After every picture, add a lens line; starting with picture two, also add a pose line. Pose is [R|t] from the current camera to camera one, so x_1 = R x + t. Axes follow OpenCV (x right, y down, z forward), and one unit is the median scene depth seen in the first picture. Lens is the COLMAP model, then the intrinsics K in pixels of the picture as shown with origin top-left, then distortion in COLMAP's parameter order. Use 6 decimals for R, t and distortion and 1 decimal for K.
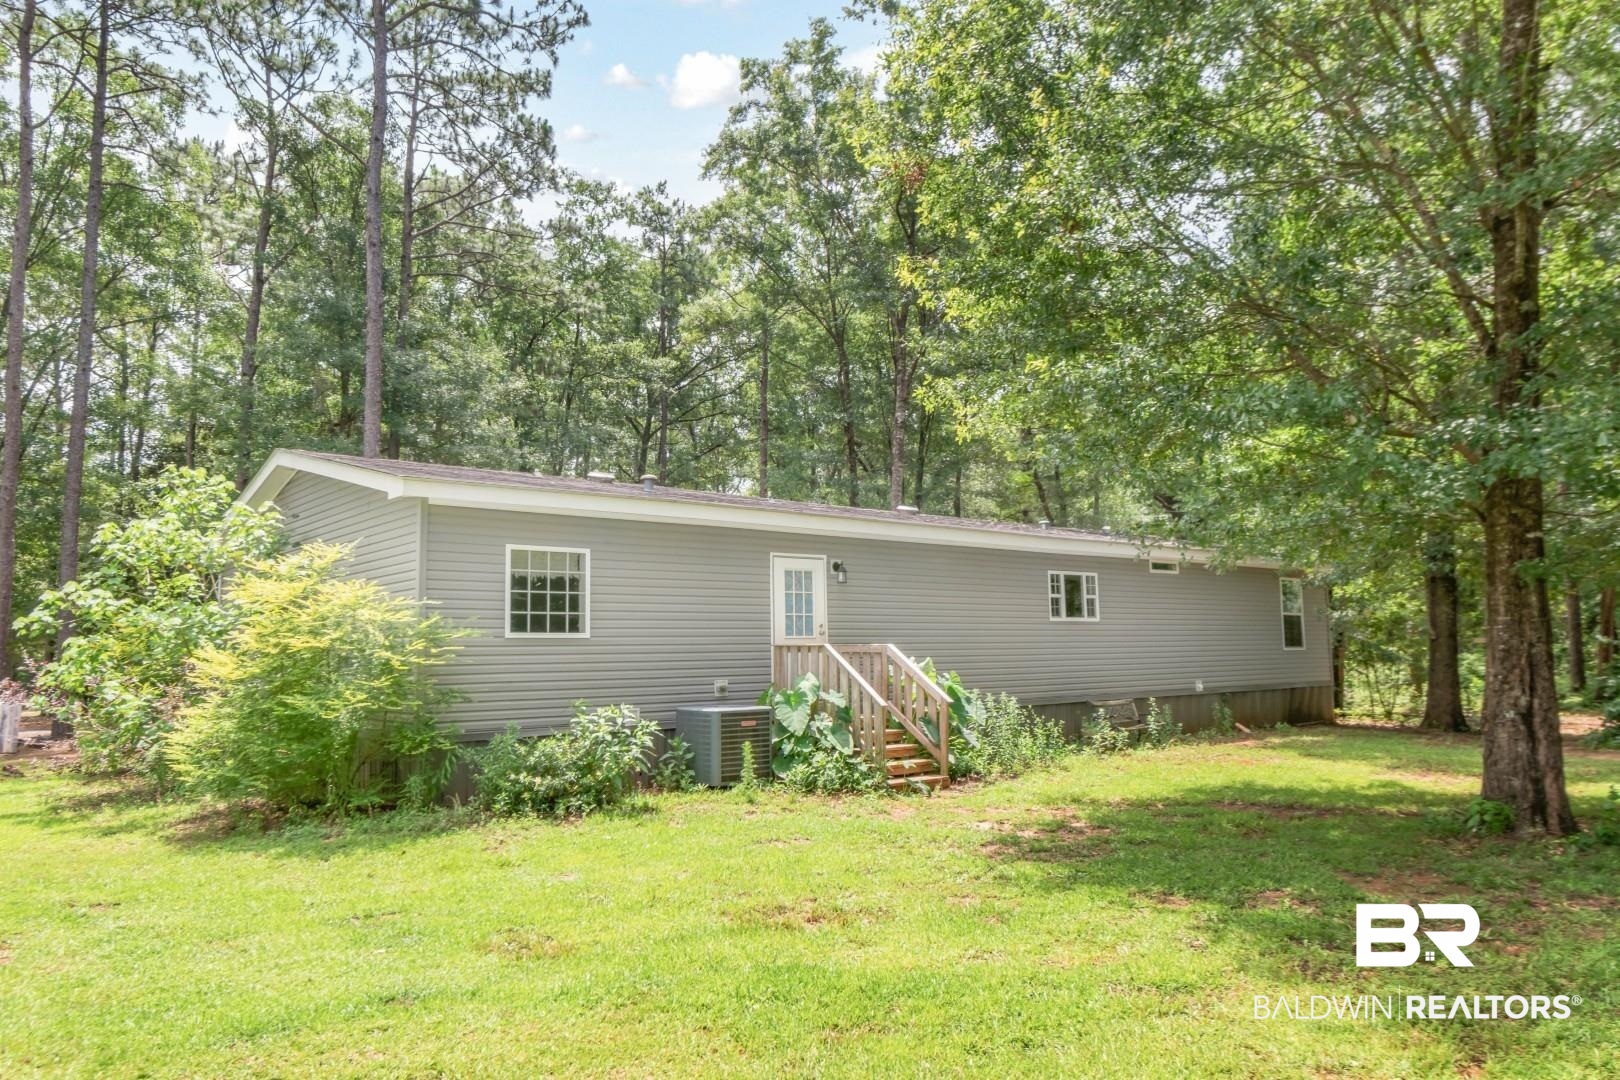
lens RADIAL K [[1114.6, 0, 812.4], [0, 1114.6, 541.4], [0, 0, 1]] dist [0.005673, -0.001297]
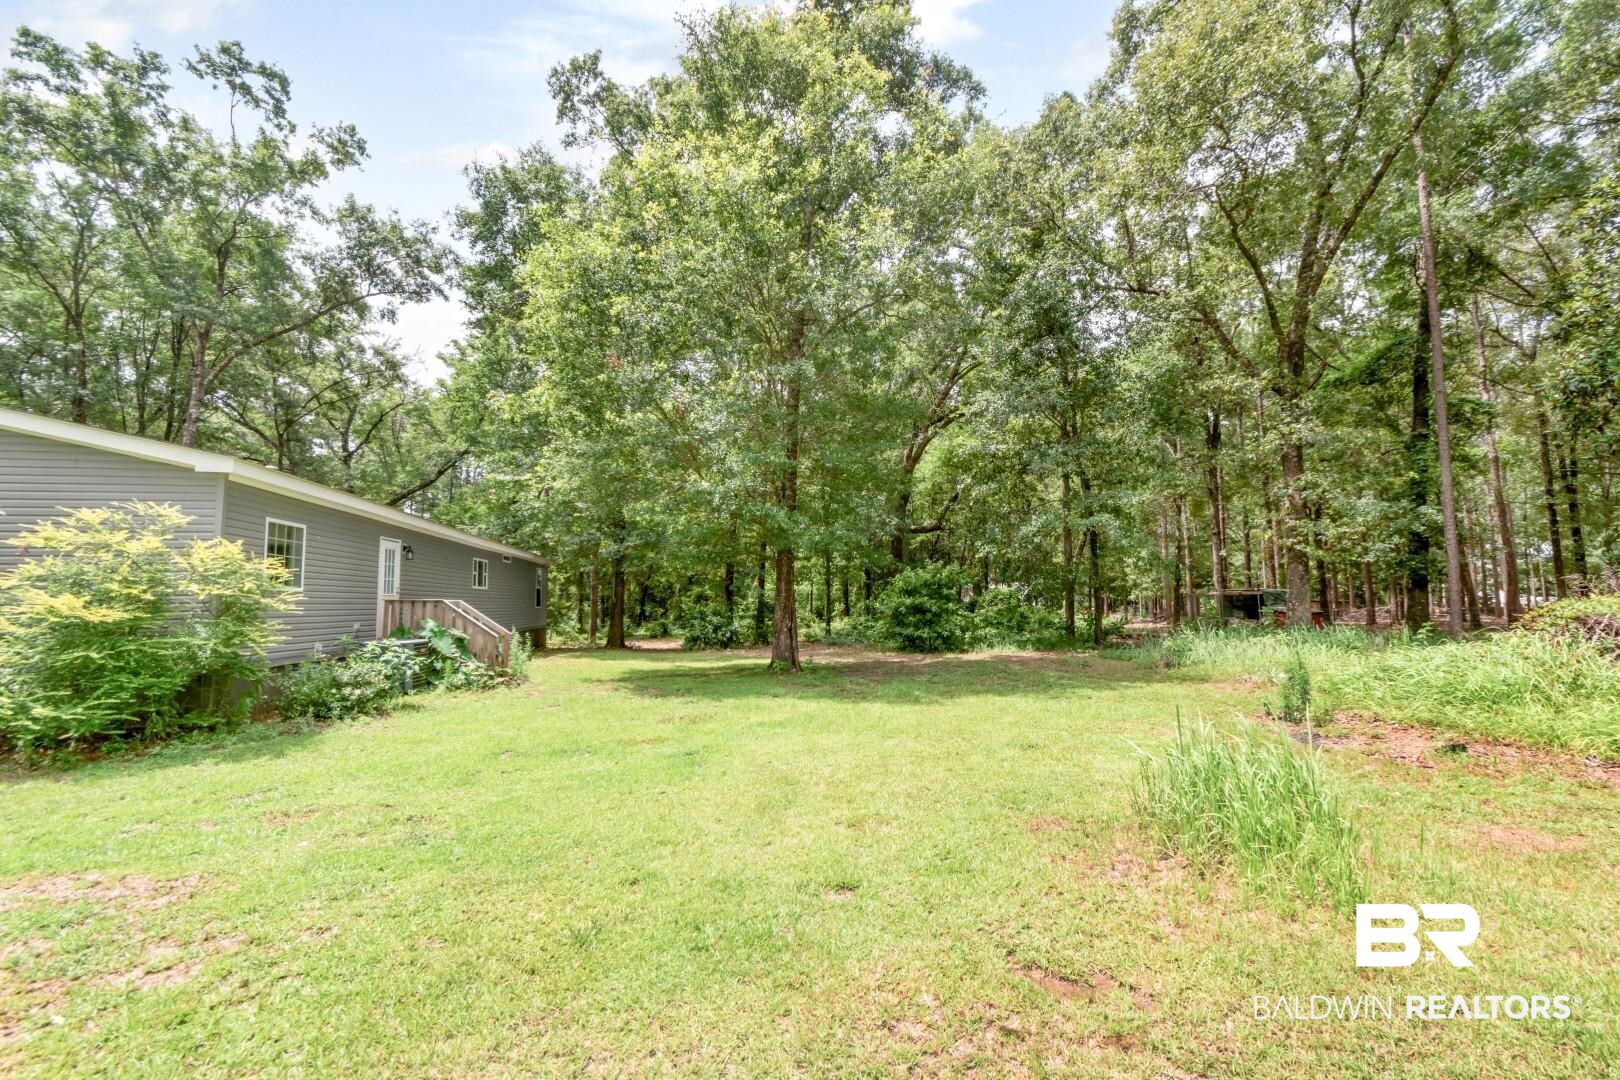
lens RADIAL K [[720.3, 0, 816.7], [0, 720.3, 536.5], [0, 0, 1]] dist [0.005628, -0.001438]
pose [[0.500233, 0.094707, 0.860696, -0.486537], [-0.090855, 0.994255, -0.056598, 0.010381], [-0.861111, -0.049886, 0.505964, 0.025997]]
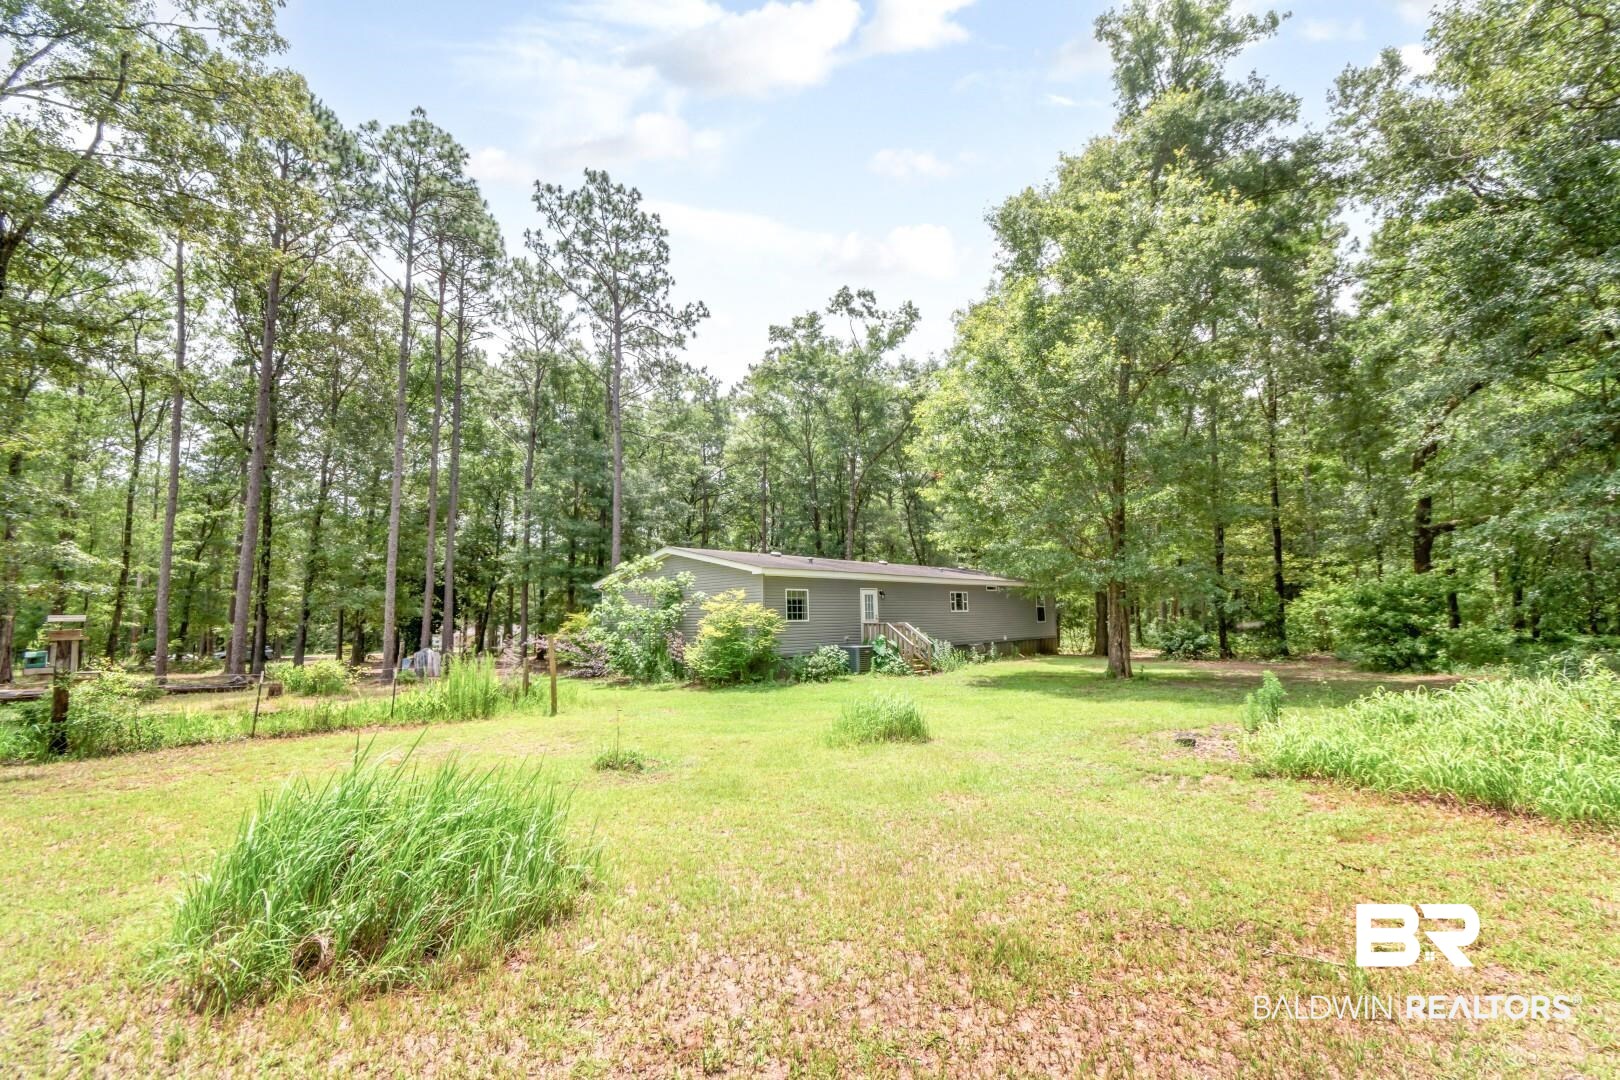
lens RADIAL K [[720.3, 0, 807.5], [0, 720.3, 538.7], [0, 0, 1]] dist [0.005628, -0.001438]
pose [[0.992855, 0.007389, 0.119101, -0.316214], [-0.005771, 0.999886, -0.013921, -0.071678], [-0.119190, 0.013135, 0.992785, -0.593165]]
